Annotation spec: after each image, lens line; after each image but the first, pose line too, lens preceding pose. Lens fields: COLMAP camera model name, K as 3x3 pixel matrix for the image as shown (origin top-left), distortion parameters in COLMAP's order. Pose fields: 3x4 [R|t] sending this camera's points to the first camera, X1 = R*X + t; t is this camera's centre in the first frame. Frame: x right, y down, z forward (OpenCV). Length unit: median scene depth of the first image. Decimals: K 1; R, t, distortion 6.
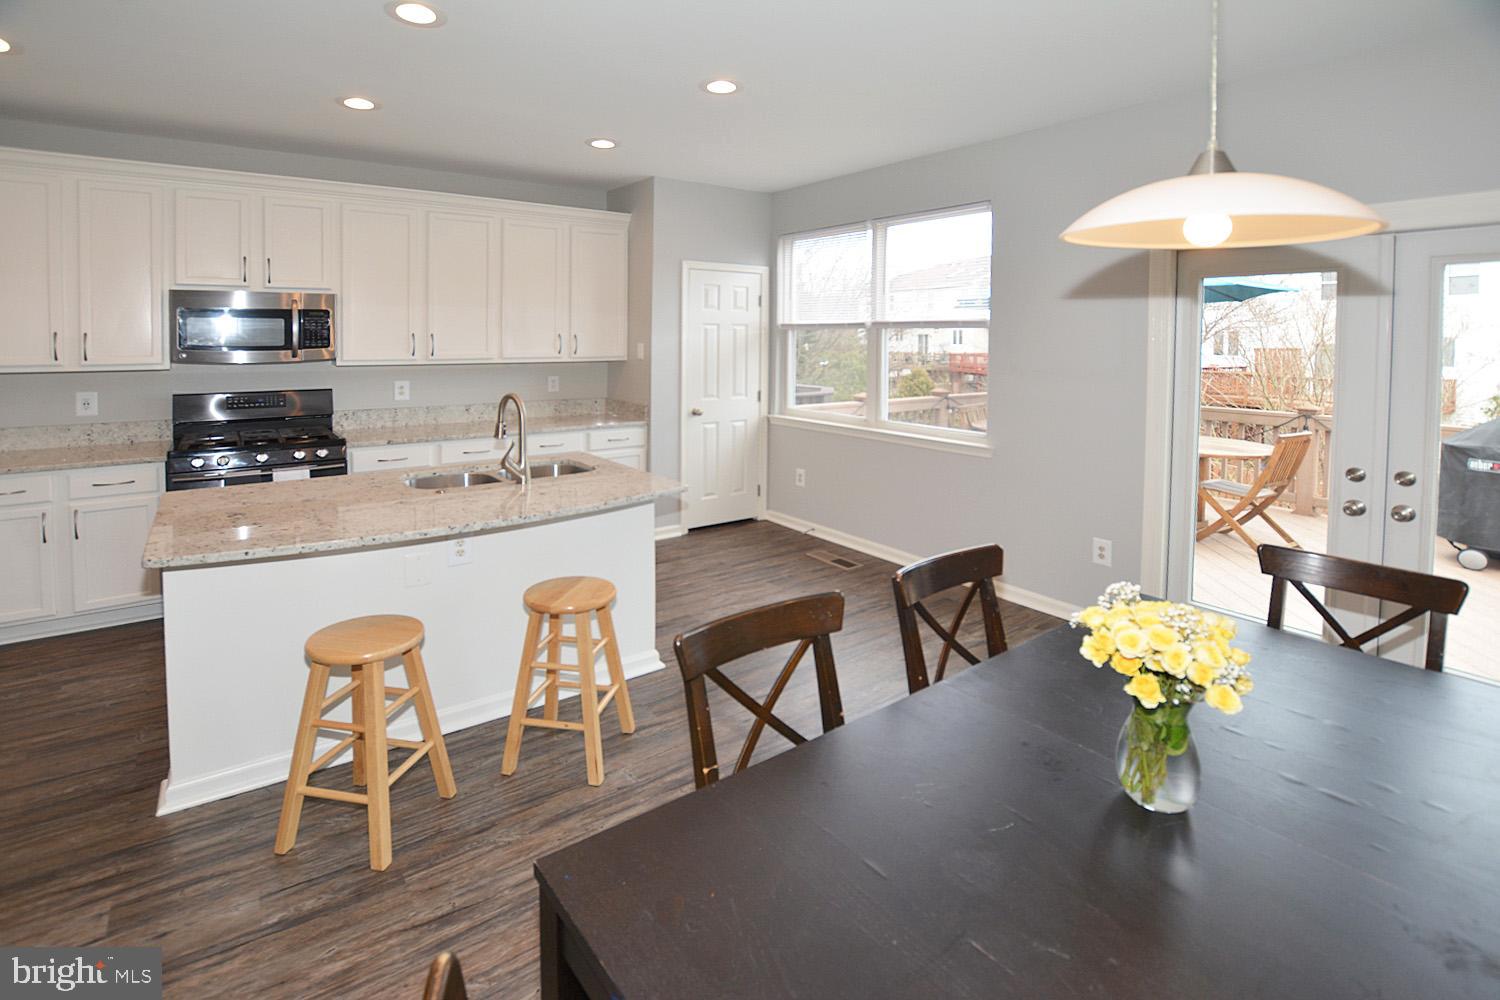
lens RADIAL K [[726.9, 0, 735.7], [0, 726.9, 367.4], [0, 0, 1]] dist [-0.019367, -0.004504]
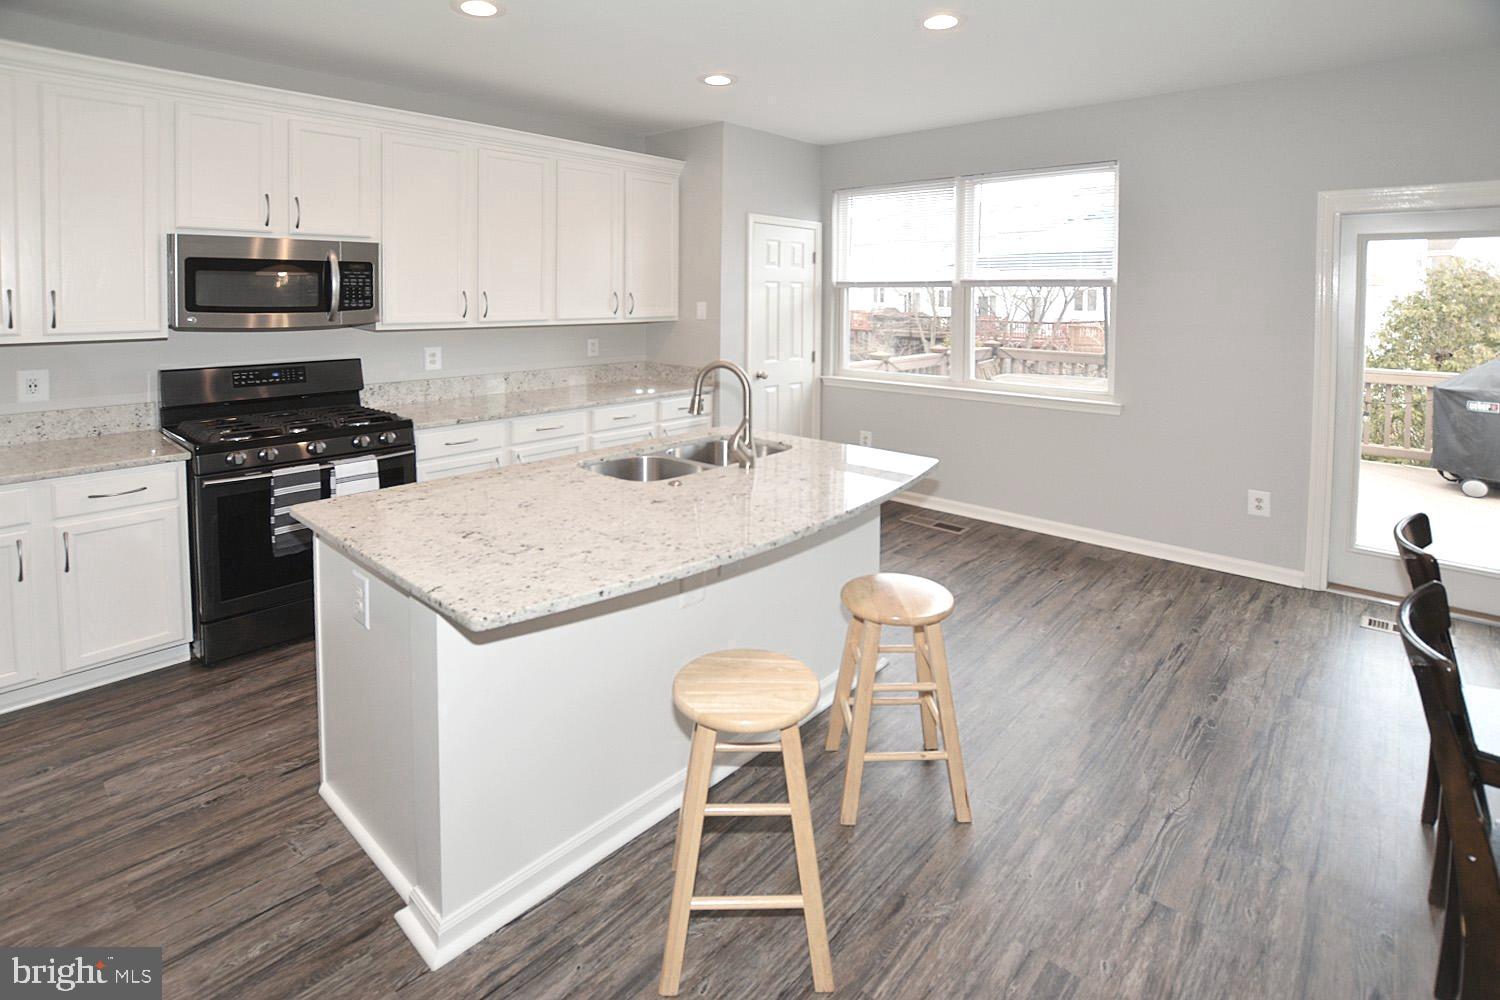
lens RADIAL K [[715.1, 0, 757.3], [0, 715.1, 330.3], [0, 0, 1]] dist [-0.019702, -0.000473]
pose [[0.977900, -0.010605, 0.208806, -0.271439], [0.008946, 0.999920, 0.008888, -0.005445], [-0.208884, -0.006824, 0.977917, 0.105992]]
